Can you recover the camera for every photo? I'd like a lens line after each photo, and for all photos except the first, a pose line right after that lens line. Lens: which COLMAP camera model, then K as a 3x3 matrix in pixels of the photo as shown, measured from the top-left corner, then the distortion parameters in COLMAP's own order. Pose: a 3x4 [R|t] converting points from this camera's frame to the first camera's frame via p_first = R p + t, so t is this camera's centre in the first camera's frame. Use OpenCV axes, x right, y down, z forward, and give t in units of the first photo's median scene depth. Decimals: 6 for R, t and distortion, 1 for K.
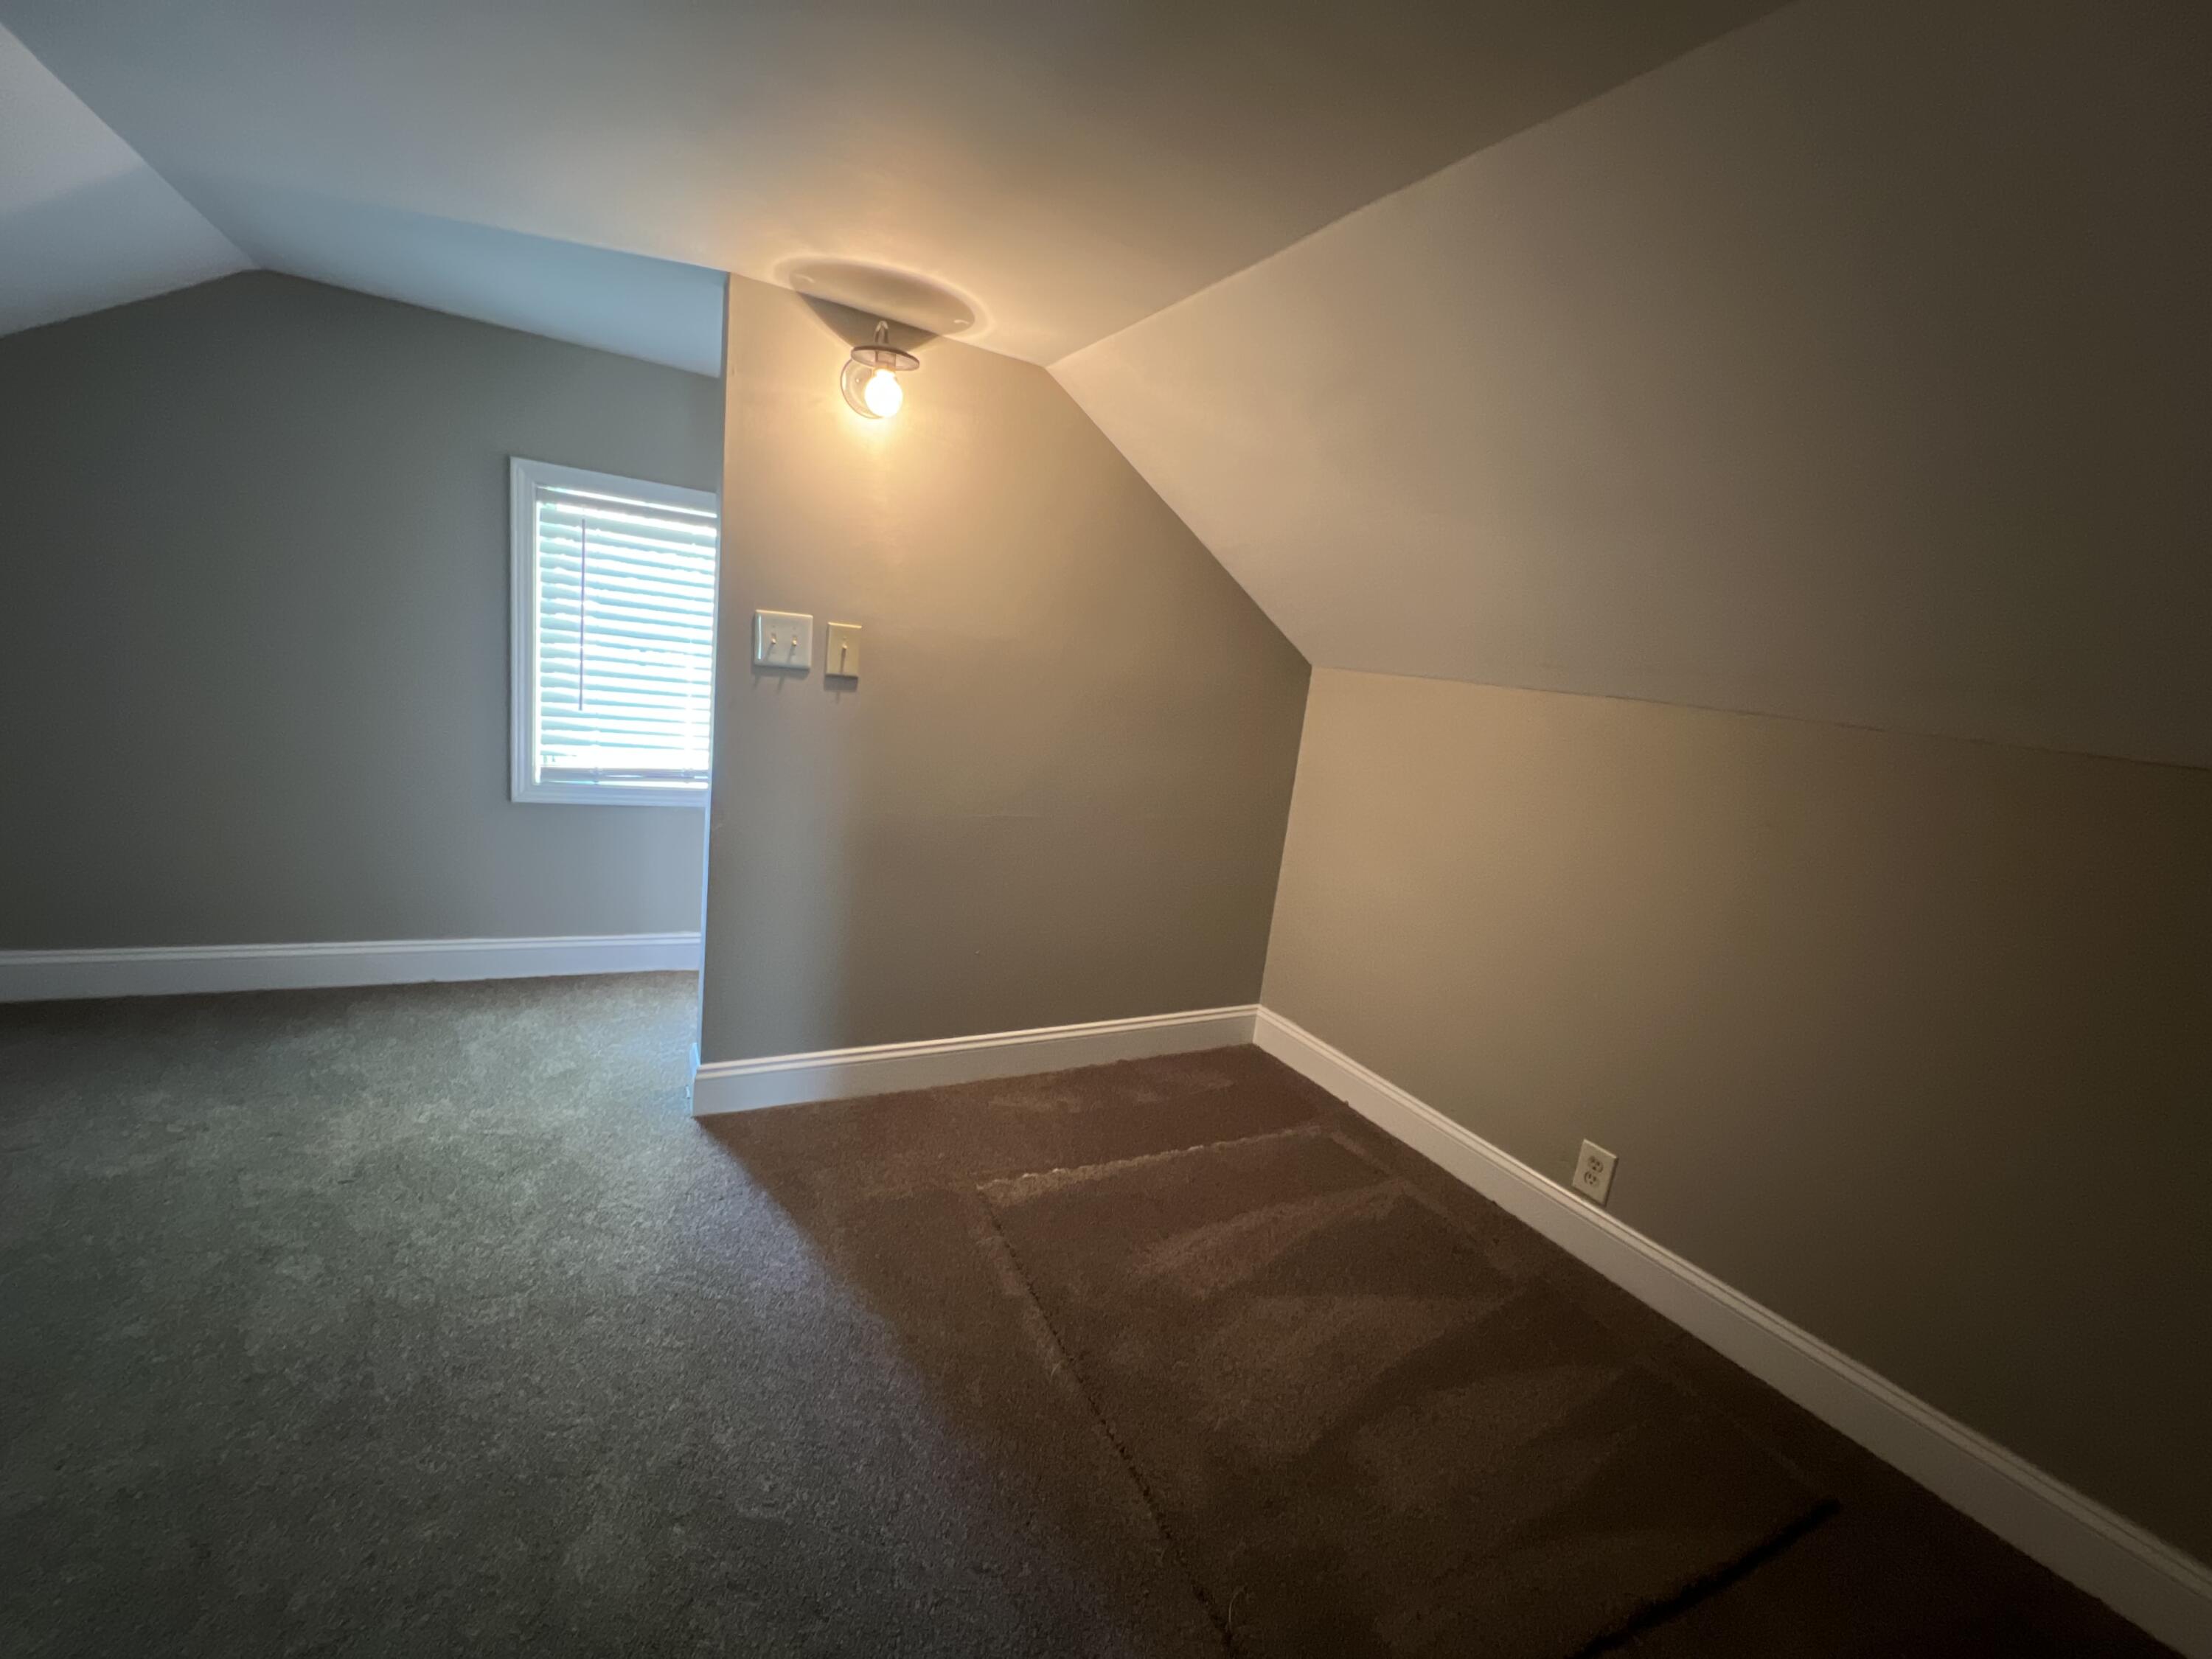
lens RADIAL K [[933.9, 0, 1115.3], [0, 933.9, 820.6], [0, 0, 1]] dist [0.015966, 0.000128]
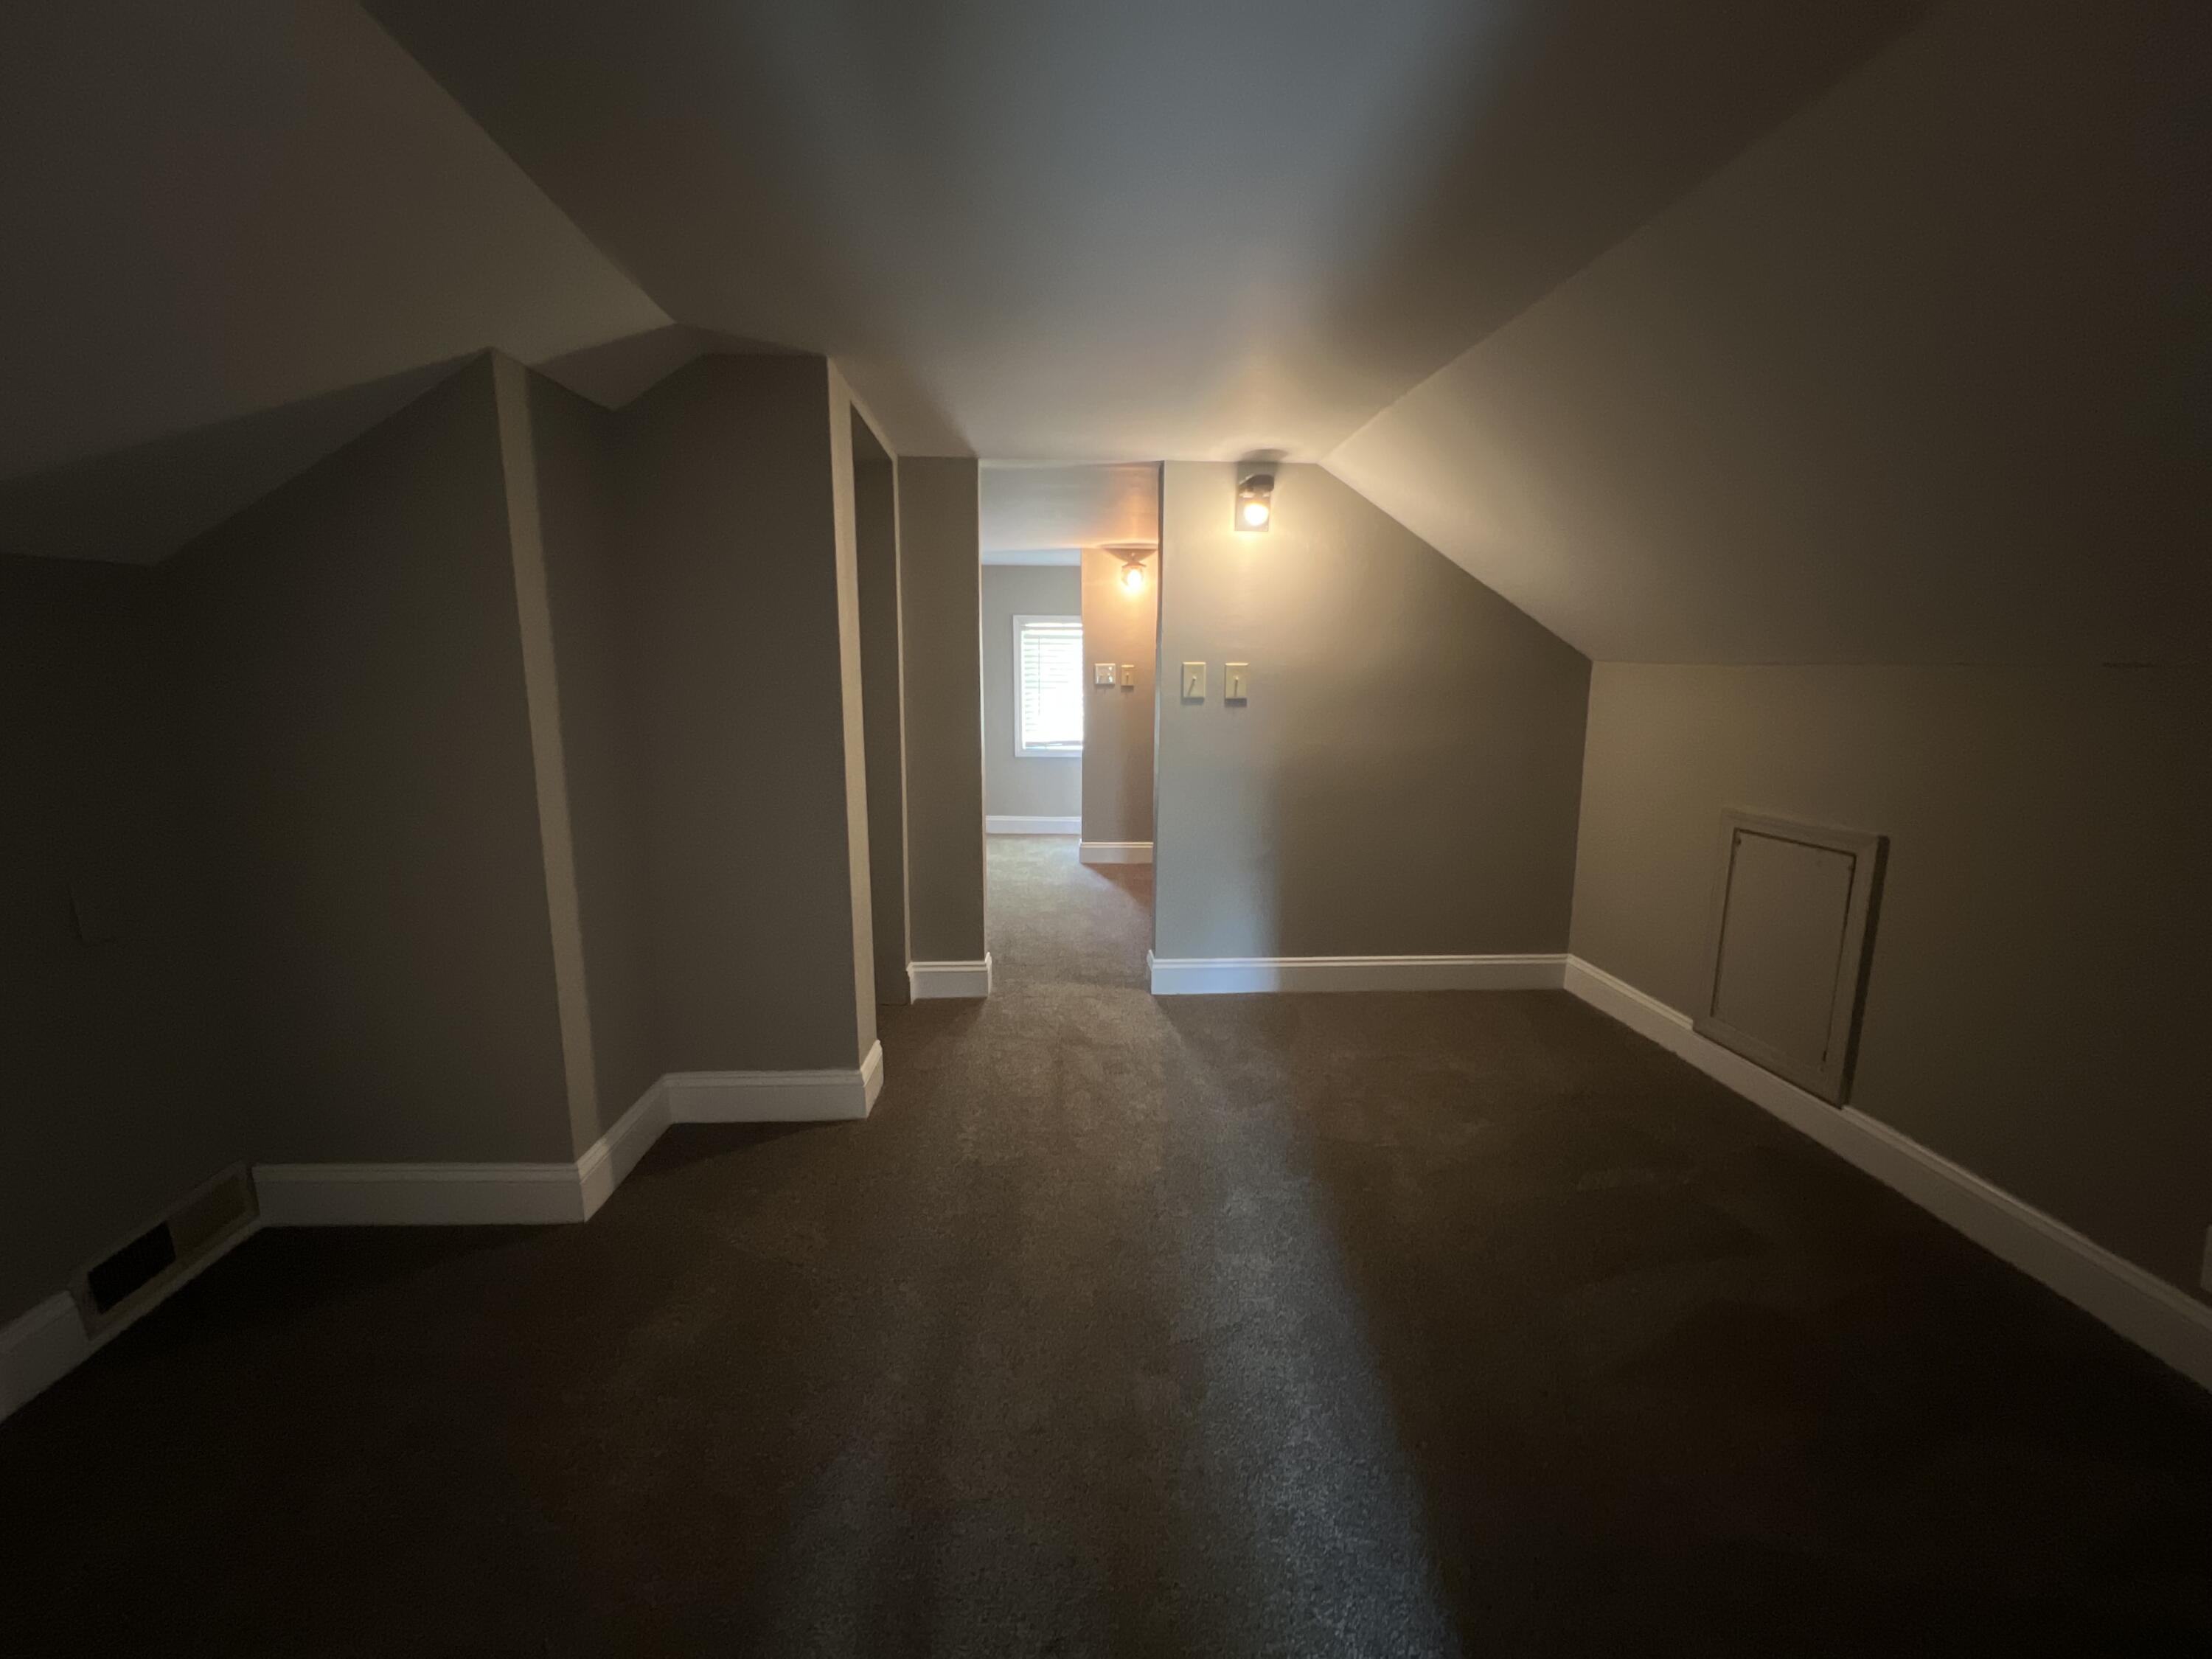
lens RADIAL K [[880.1, 0, 1108.2], [0, 880.1, 821.8], [0, 0, 1]] dist [-0.001344, 0.000185]
pose [[0.871635, -0.043630, -0.488210, 0.319366], [0.017372, 0.998155, -0.058187, 0.137599], [0.489848, 0.042237, 0.870784, -0.405179]]
